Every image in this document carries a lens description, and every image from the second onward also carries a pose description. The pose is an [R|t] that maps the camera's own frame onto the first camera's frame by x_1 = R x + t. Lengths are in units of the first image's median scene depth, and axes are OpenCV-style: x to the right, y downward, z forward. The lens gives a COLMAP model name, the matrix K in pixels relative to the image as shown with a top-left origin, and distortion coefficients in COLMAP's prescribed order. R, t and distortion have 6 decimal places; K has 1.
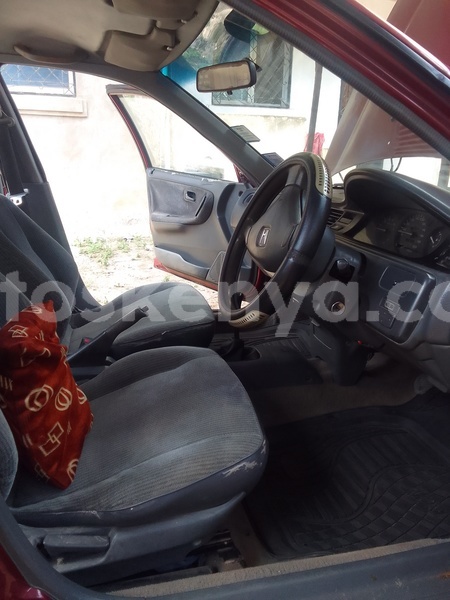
lens RADIAL K [[479.1, 0, 212.0], [0, 479.1, 299.5], [0, 0, 1]] dist [0.068076, -0.108842]
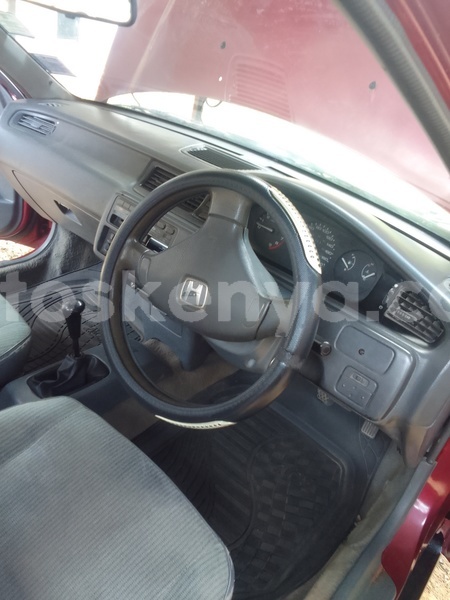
lens RADIAL K [[479.1, 0, 212.0], [0, 479.1, 299.5], [0, 0, 1]] dist [0.068076, -0.108842]
pose [[0.804894, -0.192274, 0.561406, -0.228655], [0.008618, 0.949741, 0.312918, -0.287514], [-0.593357, -0.247027, 0.766098, 0.362516]]
